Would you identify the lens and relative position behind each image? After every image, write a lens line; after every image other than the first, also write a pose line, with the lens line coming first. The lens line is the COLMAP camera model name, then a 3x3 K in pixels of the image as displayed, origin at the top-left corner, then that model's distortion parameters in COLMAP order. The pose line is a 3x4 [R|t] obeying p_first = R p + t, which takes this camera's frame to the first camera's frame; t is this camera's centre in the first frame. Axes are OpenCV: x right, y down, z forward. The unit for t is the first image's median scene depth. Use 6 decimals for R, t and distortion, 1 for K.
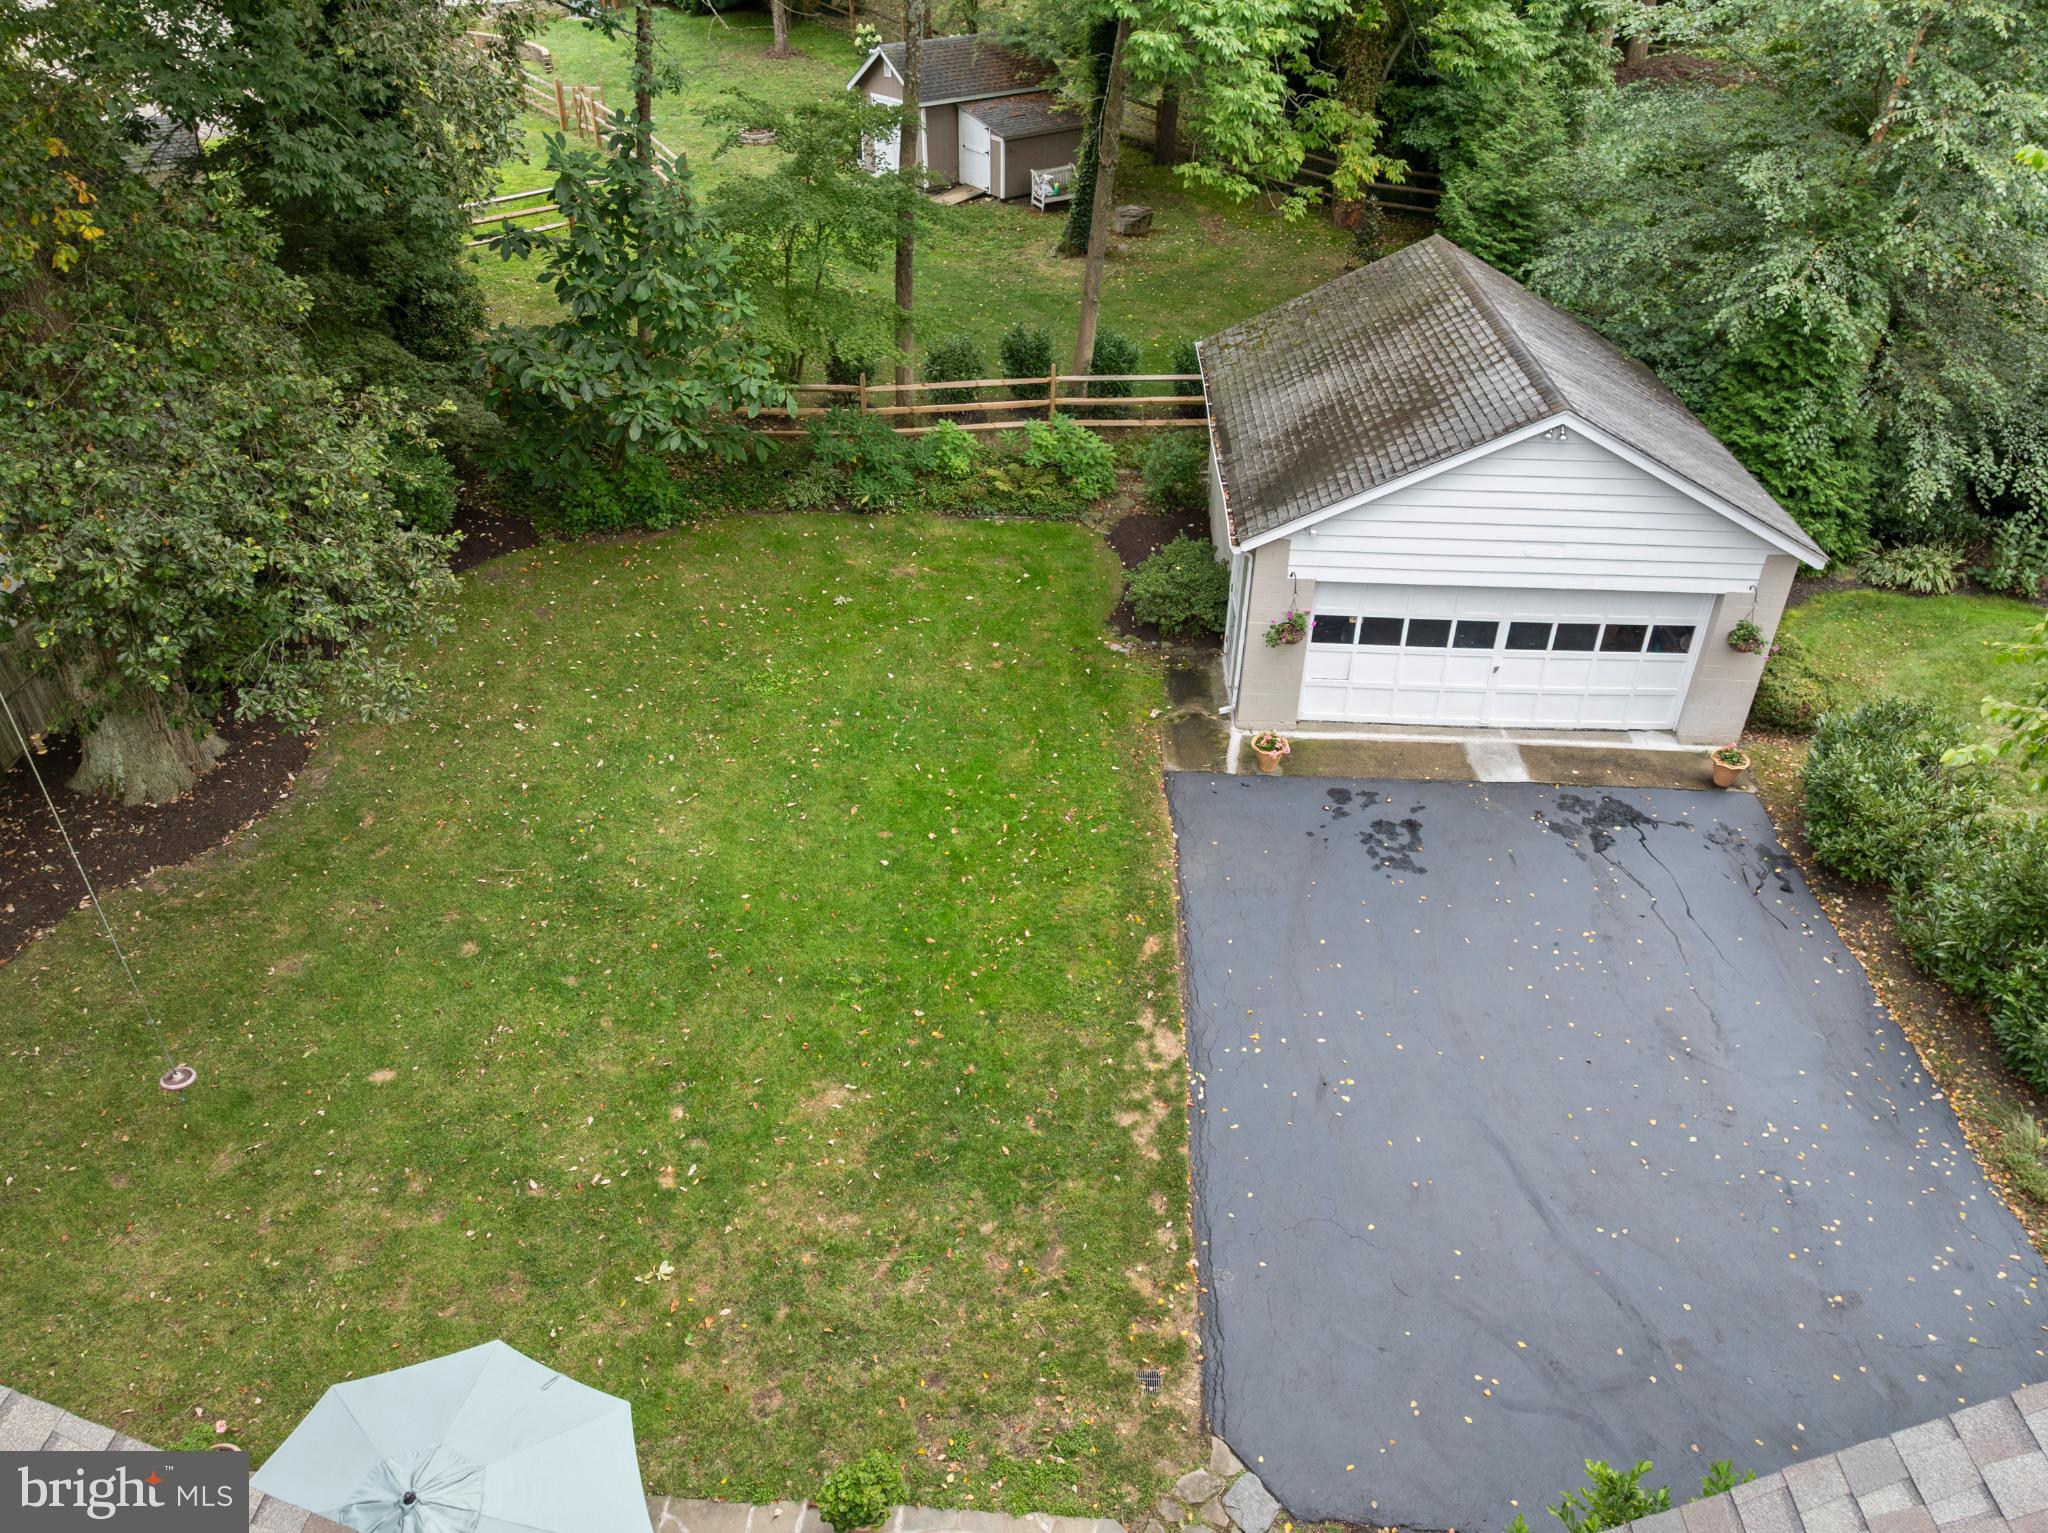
lens RADIAL K [[1443.6, 0, 1016.3], [0, 1443.6, 768.4], [0, 0, 1]] dist [-0.034068, -0.002814]
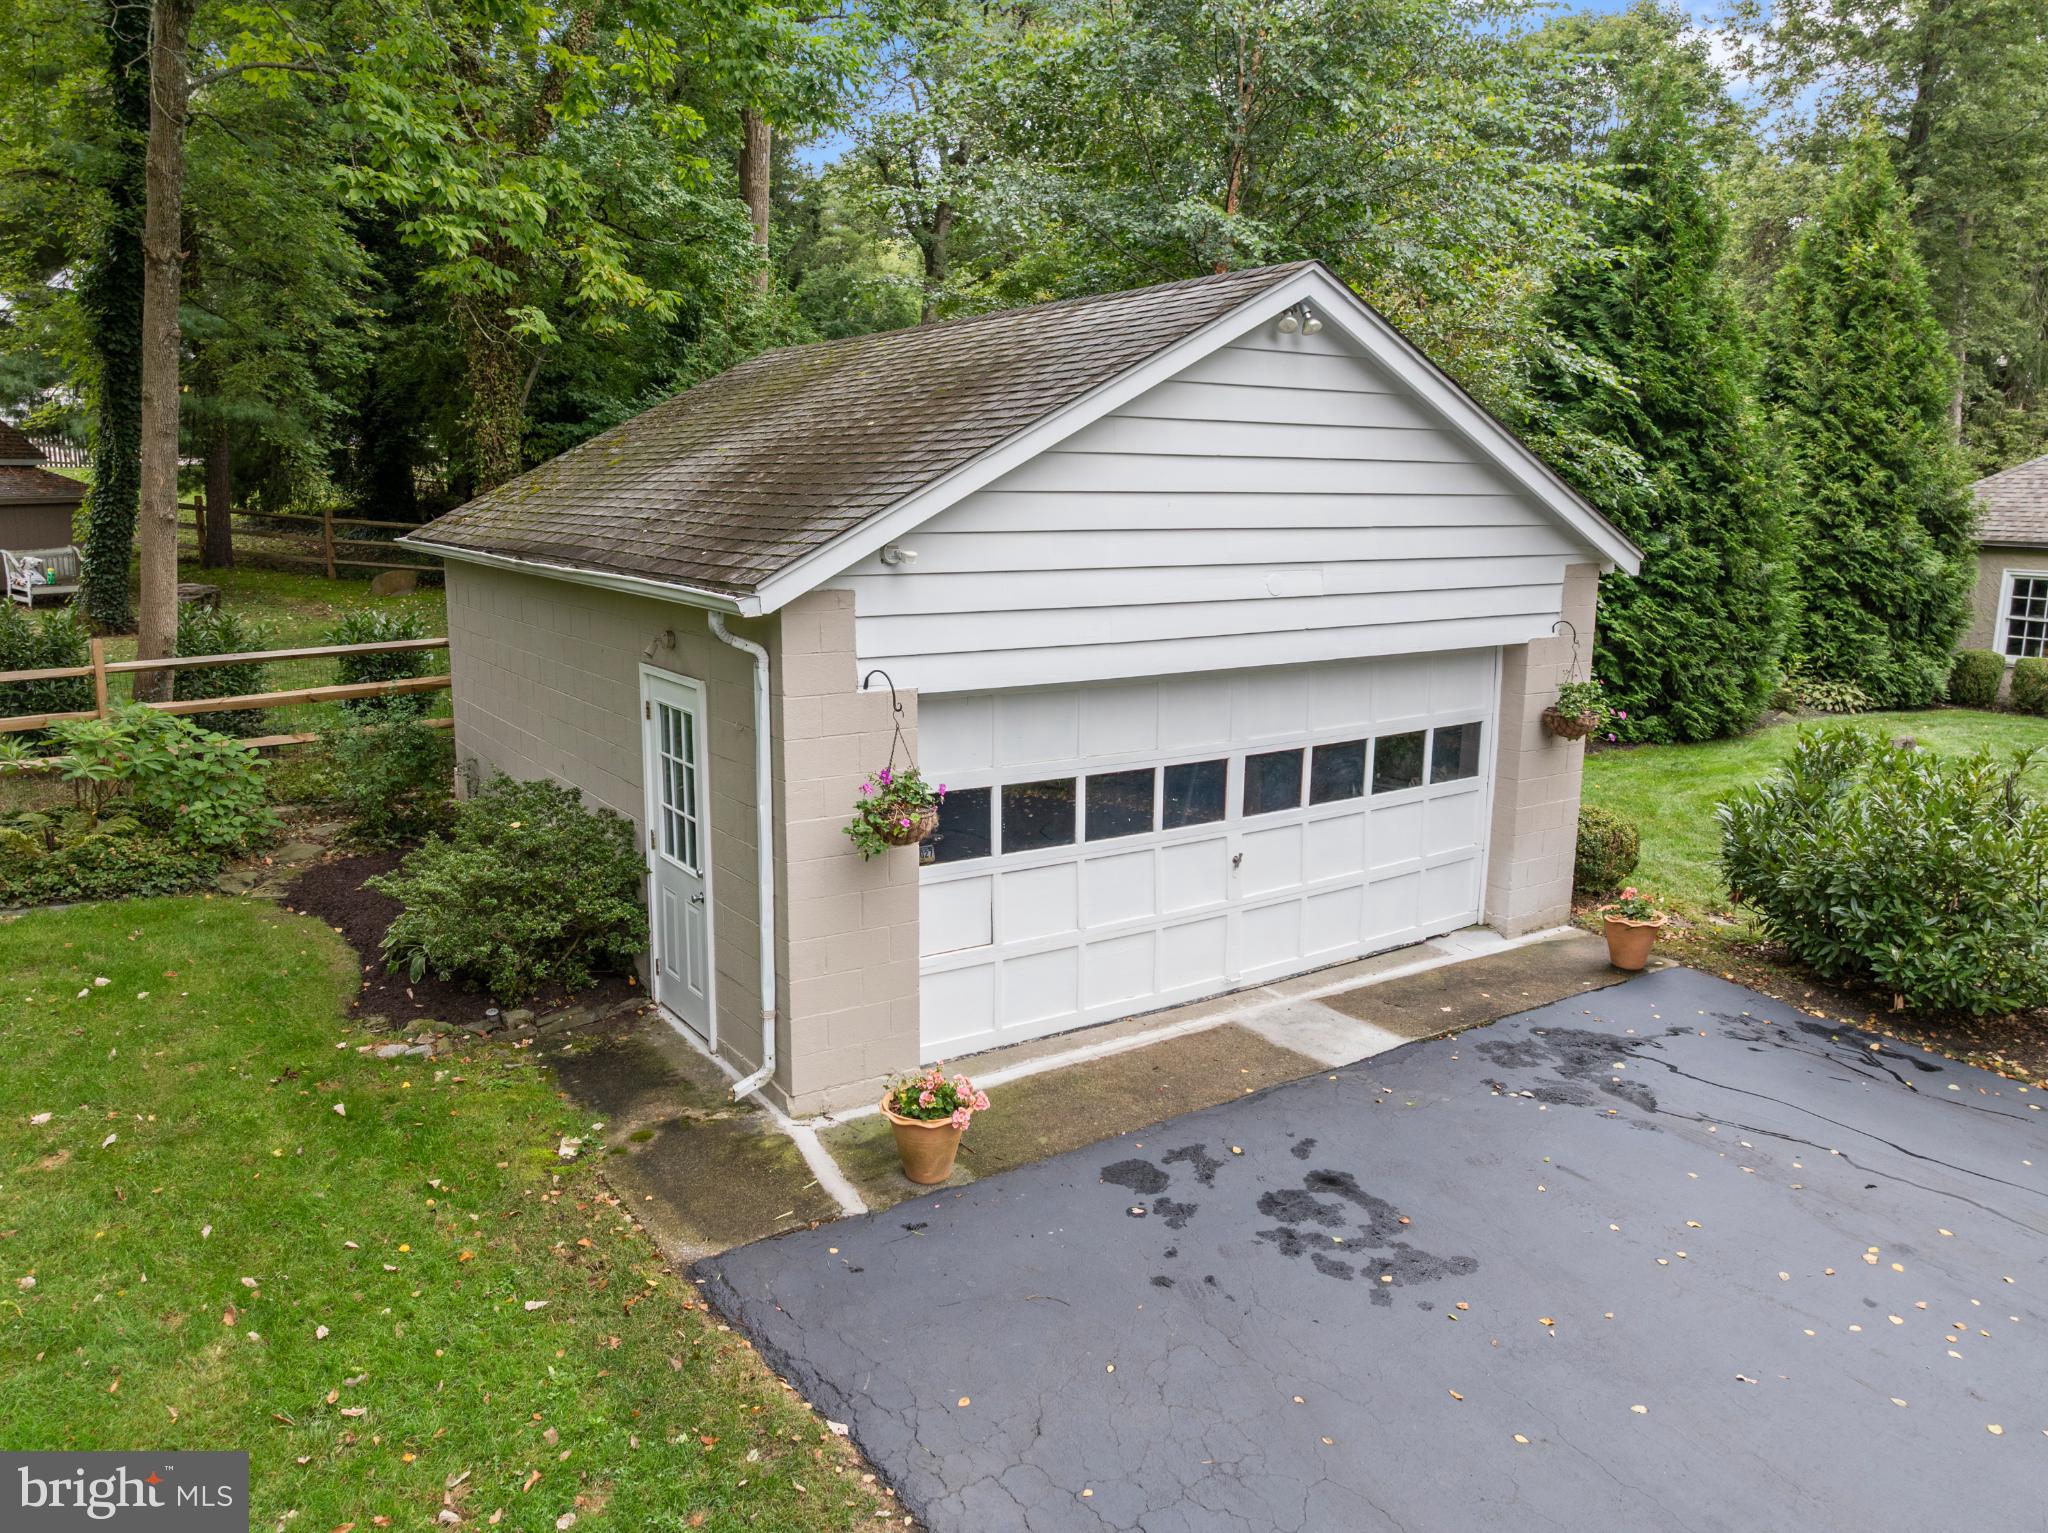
lens RADIAL K [[1443.6, 0, 1016.3], [0, 1443.6, 768.4], [0, 0, 1]] dist [-0.034068, -0.002814]
pose [[0.801241, -0.114642, 0.587257, -0.018718], [0.337304, 0.897199, -0.285062, 0.019440], [-0.494206, 0.426488, 0.757541, 0.652623]]
